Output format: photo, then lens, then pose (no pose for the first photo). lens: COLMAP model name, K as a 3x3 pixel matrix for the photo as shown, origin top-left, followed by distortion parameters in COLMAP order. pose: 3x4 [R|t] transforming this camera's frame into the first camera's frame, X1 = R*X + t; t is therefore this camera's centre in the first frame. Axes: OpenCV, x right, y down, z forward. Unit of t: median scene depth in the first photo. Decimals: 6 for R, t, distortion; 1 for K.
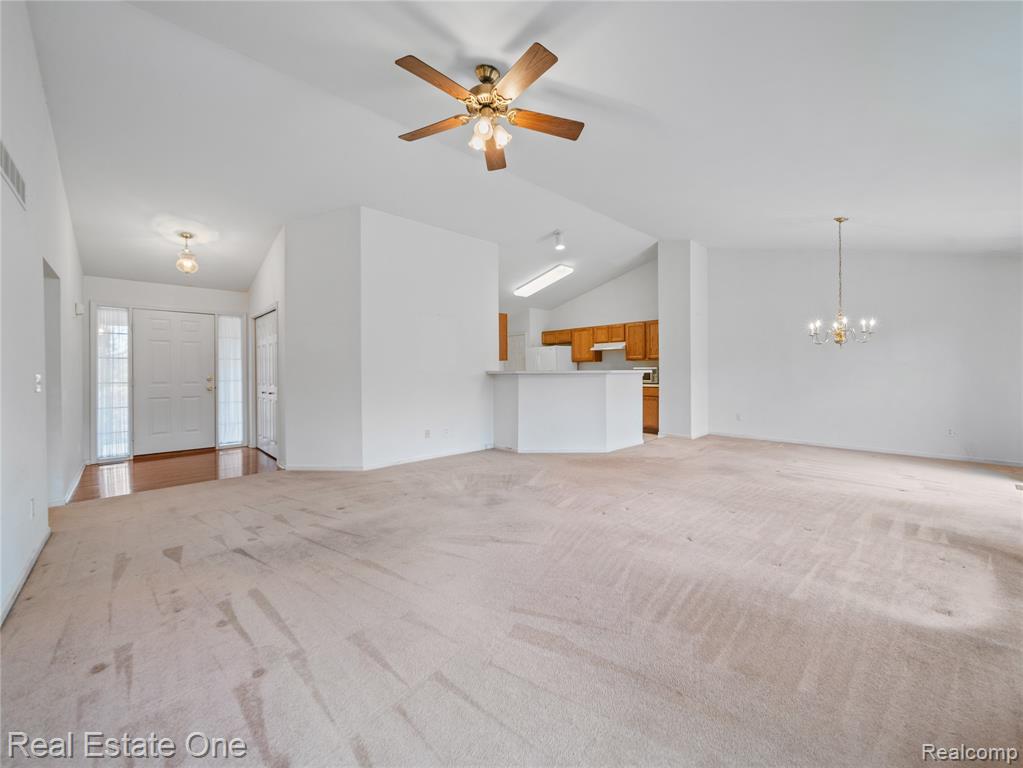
lens RADIAL K [[409.7, 0, 518.2], [0, 409.7, 373.2], [0, 0, 1]] dist [-0.003689, -0.000218]
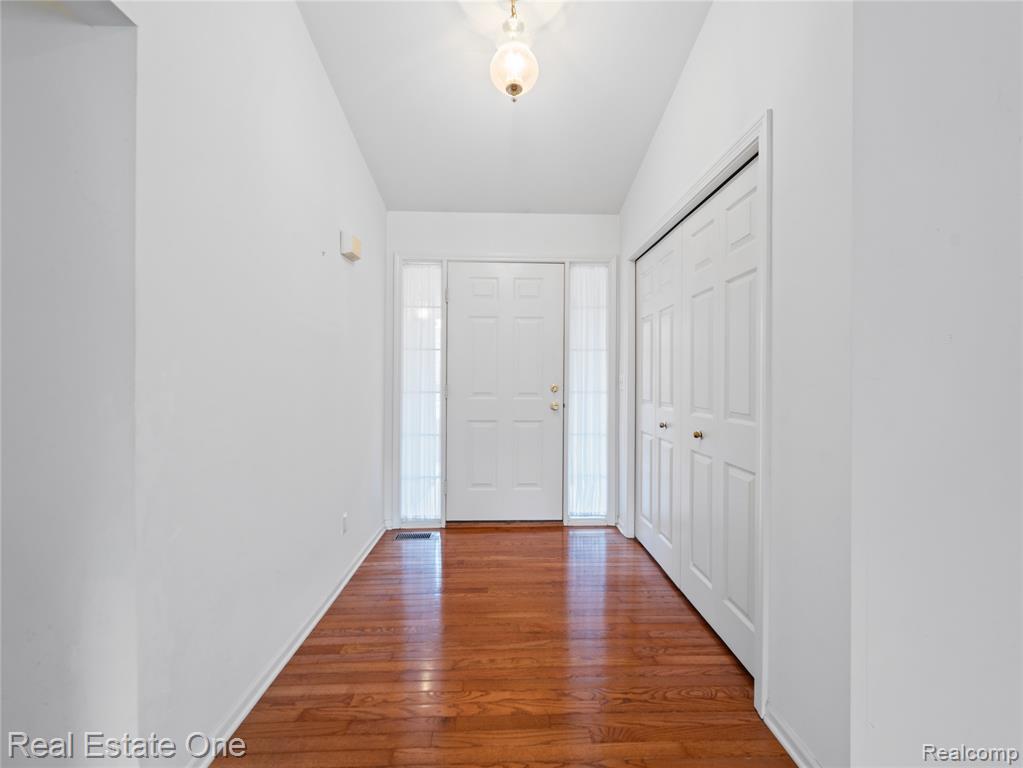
lens RADIAL K [[409.7, 0, 515.4], [0, 409.7, 379.9], [0, 0, 1]] dist [-0.003689, -0.000218]
pose [[0.747110, 0.013118, -0.664571, -0.443821], [-0.011033, 0.999912, 0.007334, 0.000379], [0.664609, 0.001852, 0.747189, 0.572532]]
